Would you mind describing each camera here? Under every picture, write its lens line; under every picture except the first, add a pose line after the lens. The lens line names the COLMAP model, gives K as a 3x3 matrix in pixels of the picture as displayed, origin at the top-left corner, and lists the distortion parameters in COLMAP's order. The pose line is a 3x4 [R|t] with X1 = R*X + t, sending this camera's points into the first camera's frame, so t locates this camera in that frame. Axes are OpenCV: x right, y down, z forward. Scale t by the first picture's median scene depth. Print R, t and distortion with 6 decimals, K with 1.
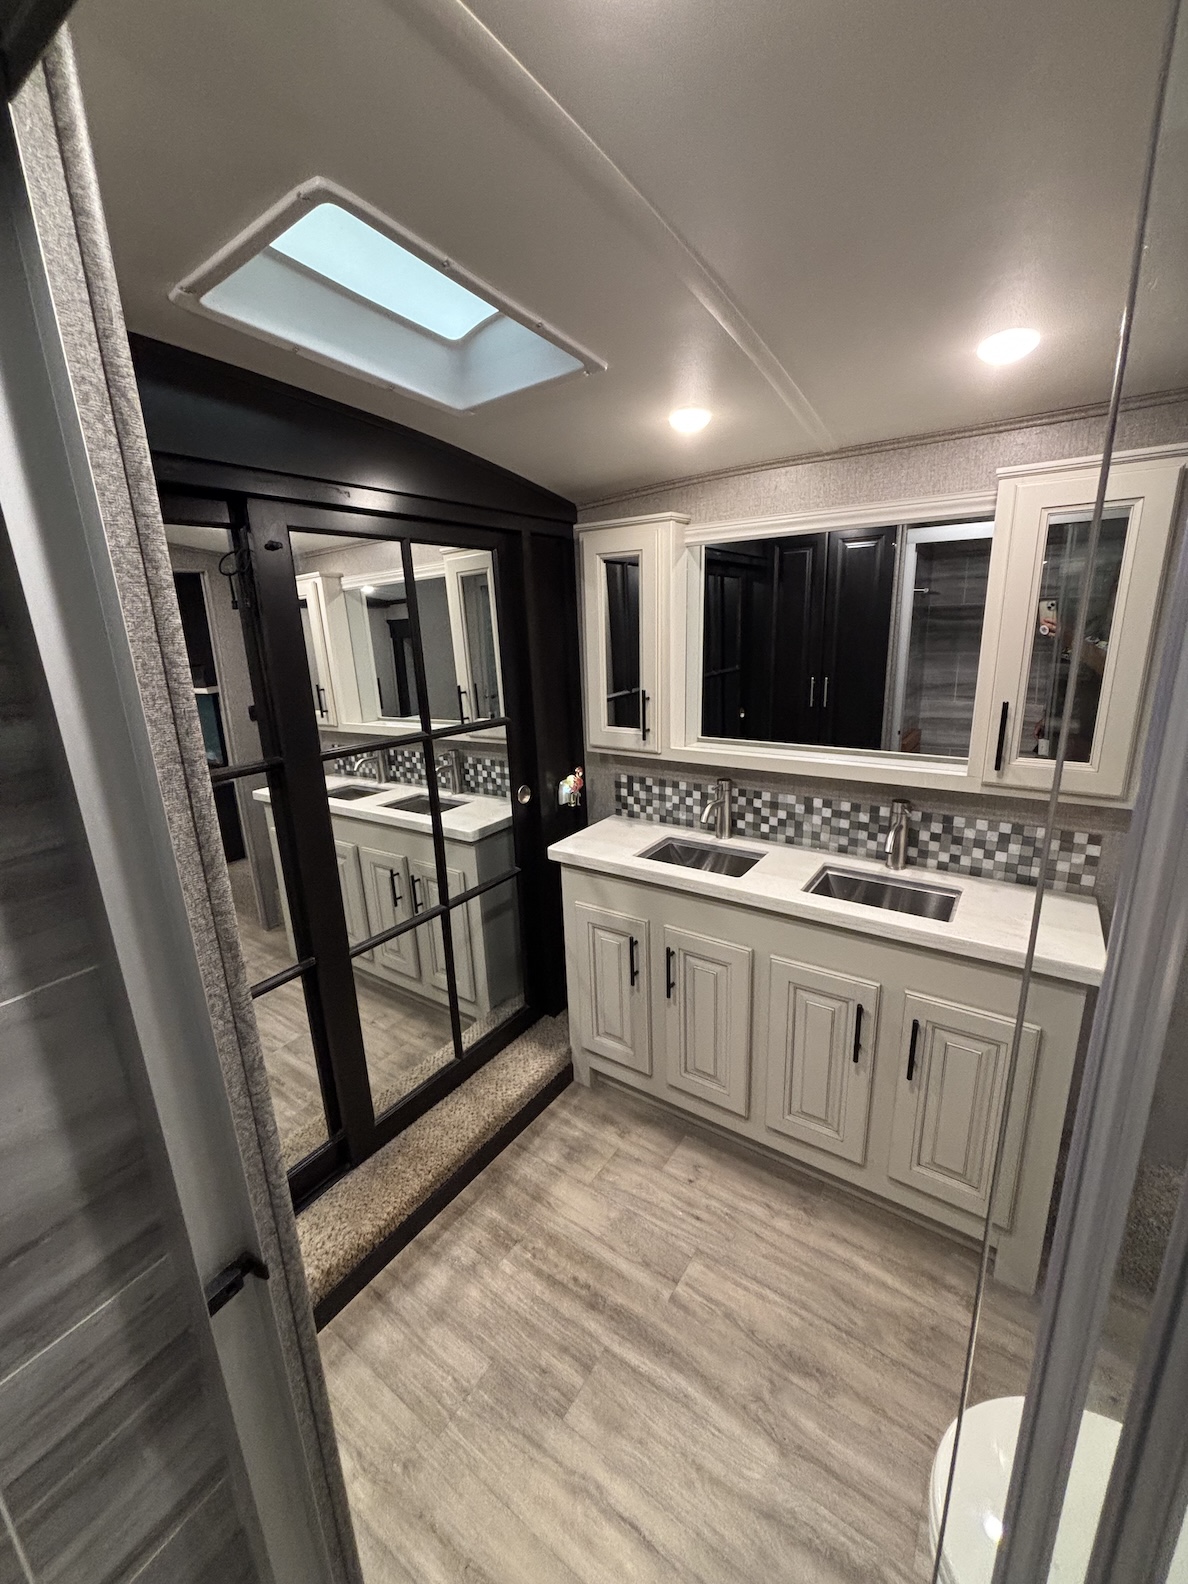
lens RADIAL K [[629.6, 0, 594.0], [0, 629.6, 792.0], [0, 0, 1]] dist [0.001146, 0.000258]
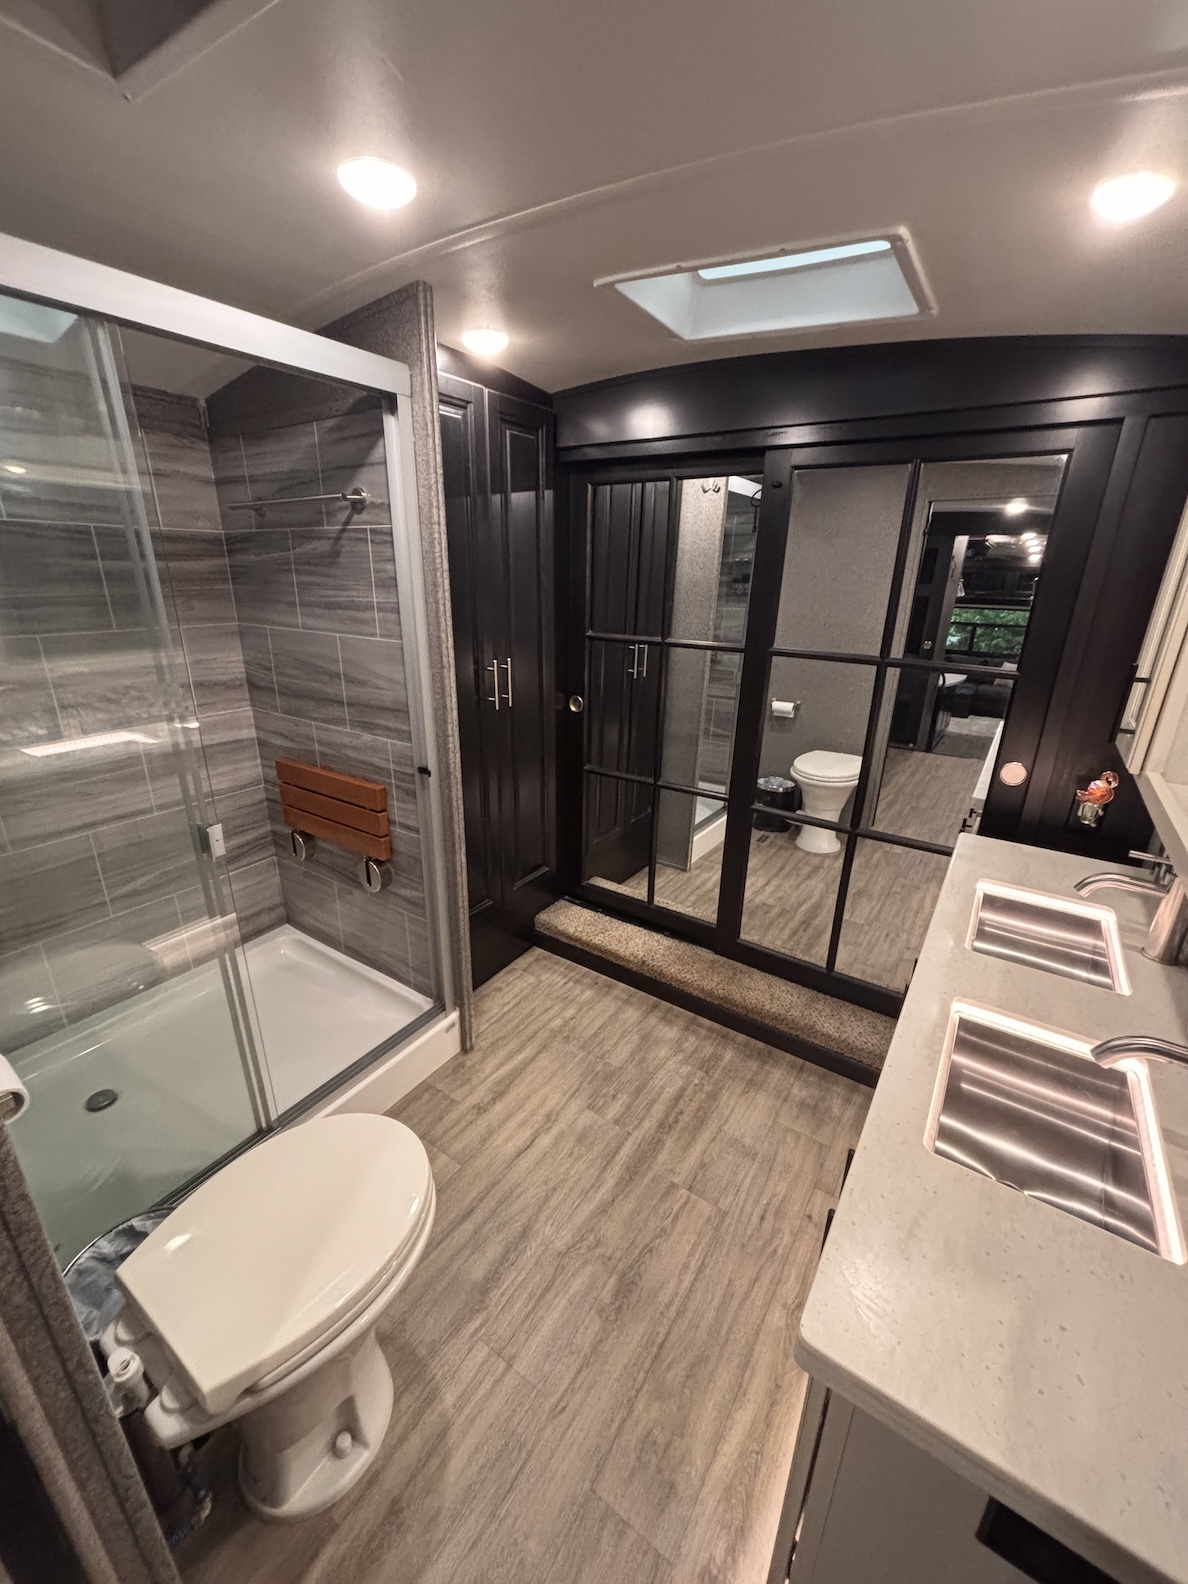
lens RADIAL K [[639.2, 0, 592.0], [0, 639.2, 794.1], [0, 0, 1]] dist [-0.001194, 0.000658]
pose [[0.016056, 0.380271, -0.924736, 0.951480], [-0.272332, 0.891553, 0.361896, -0.178569], [0.962069, 0.246024, 0.117875, 0.600038]]
